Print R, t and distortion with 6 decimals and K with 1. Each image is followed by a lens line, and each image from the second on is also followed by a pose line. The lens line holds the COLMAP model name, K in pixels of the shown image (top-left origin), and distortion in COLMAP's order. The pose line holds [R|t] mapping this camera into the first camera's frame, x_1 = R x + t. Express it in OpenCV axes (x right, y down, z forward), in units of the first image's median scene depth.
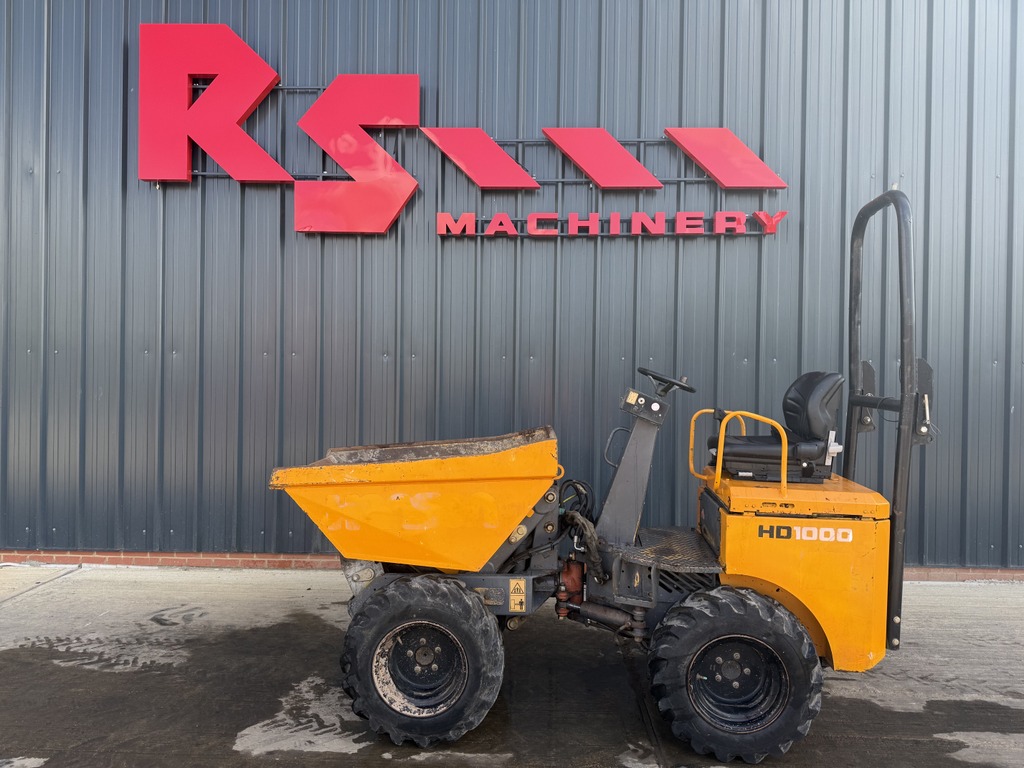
lens RADIAL K [[733.3, 0, 504.3], [0, 733.3, 388.9], [0, 0, 1]] dist [0.018776, -0.020340]
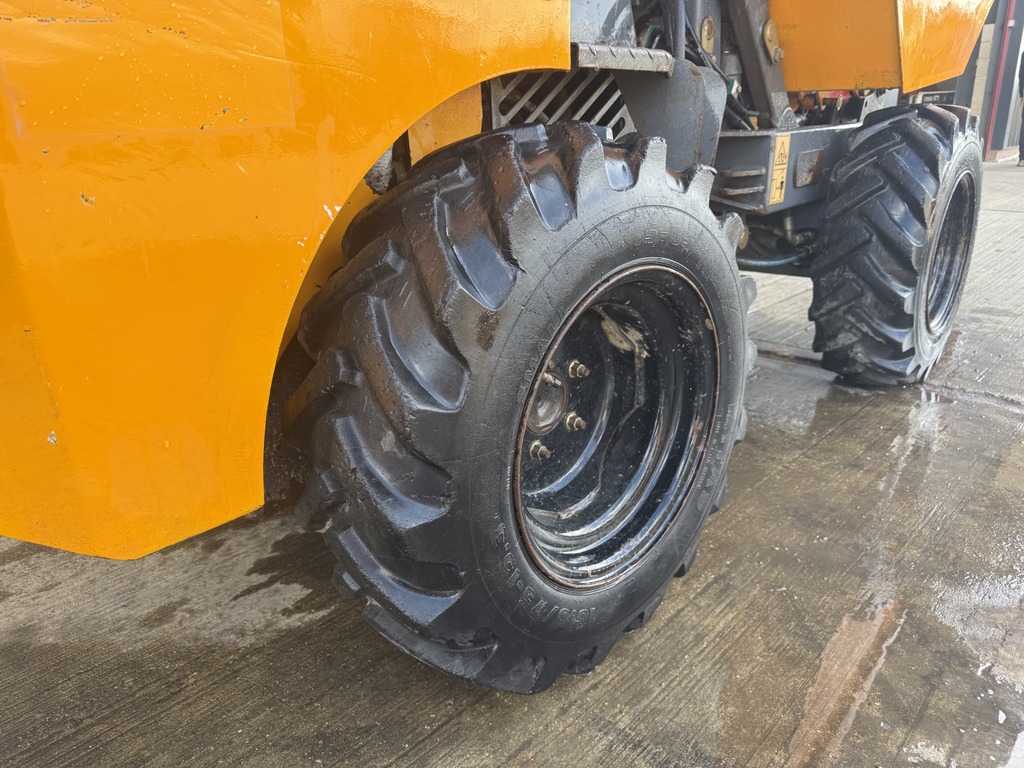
lens RADIAL K [[734.8, 0, 506.9], [0, 734.8, 380.8], [0, 0, 1]] dist [0.024661, -0.030806]
pose [[0.653353, -0.277433, 0.704387, -0.343918], [0.049541, 0.944106, 0.325898, 0.201187], [-0.755431, -0.178031, 0.630579, 0.902882]]
